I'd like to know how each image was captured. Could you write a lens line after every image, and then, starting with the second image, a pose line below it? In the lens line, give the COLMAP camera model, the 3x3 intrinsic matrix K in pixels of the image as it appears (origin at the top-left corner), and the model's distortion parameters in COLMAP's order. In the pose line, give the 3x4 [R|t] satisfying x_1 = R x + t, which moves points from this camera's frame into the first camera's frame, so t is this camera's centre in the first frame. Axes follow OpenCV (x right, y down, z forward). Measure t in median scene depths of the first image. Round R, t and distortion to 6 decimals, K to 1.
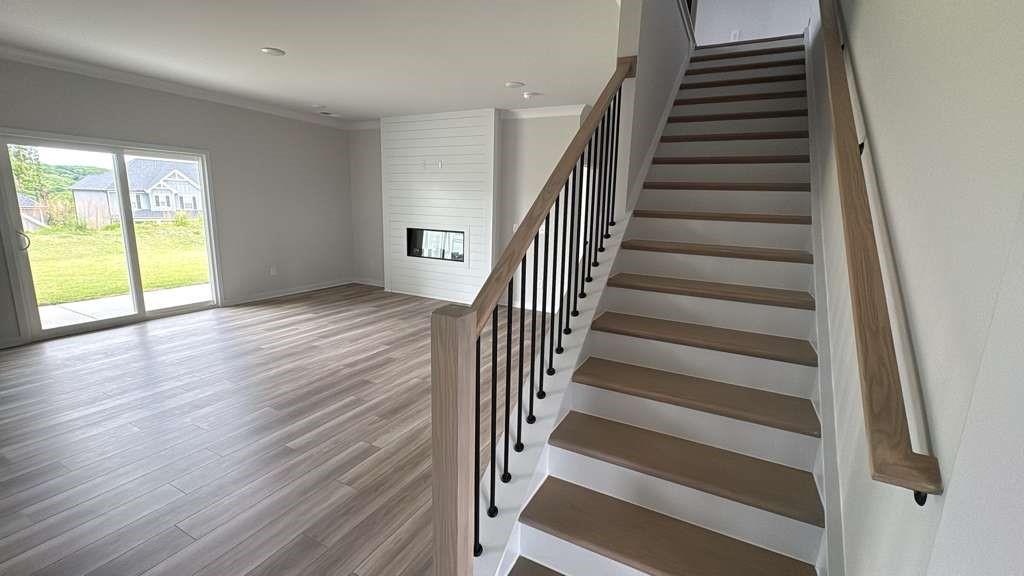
lens RADIAL K [[426.6, 0, 514.0], [0, 426.6, 285.3], [0, 0, 1]] dist [0.007244, -0.001681]
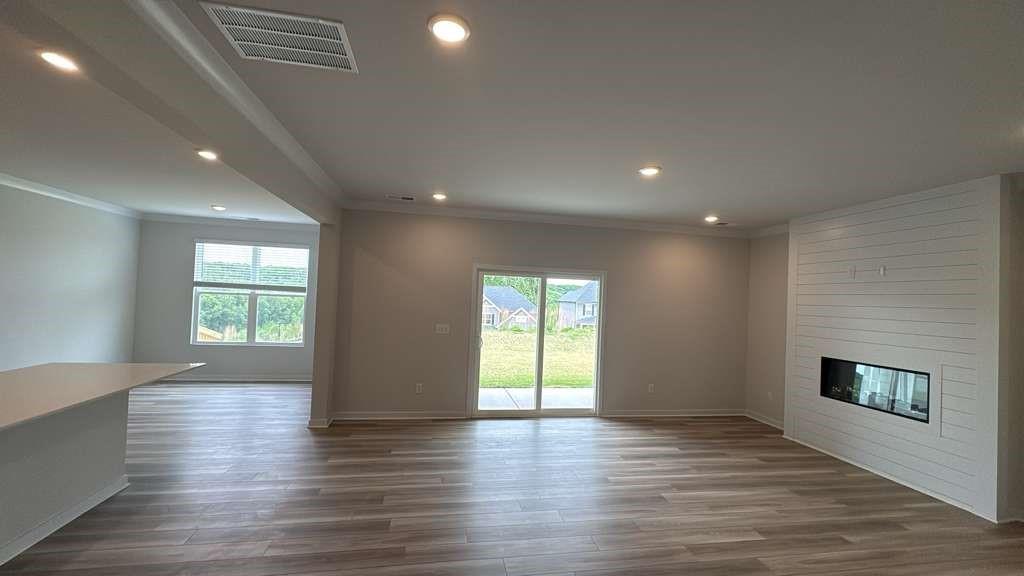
lens RADIAL K [[426.6, 0, 512.6], [0, 426.6, 286.7], [0, 0, 1]] dist [0.007244, -0.001681]
pose [[0.615226, -0.027438, -0.787873, 0.004831], [-0.169672, 0.971364, -0.166320, -0.053941], [0.769875, 0.236005, 0.592954, 0.183644]]
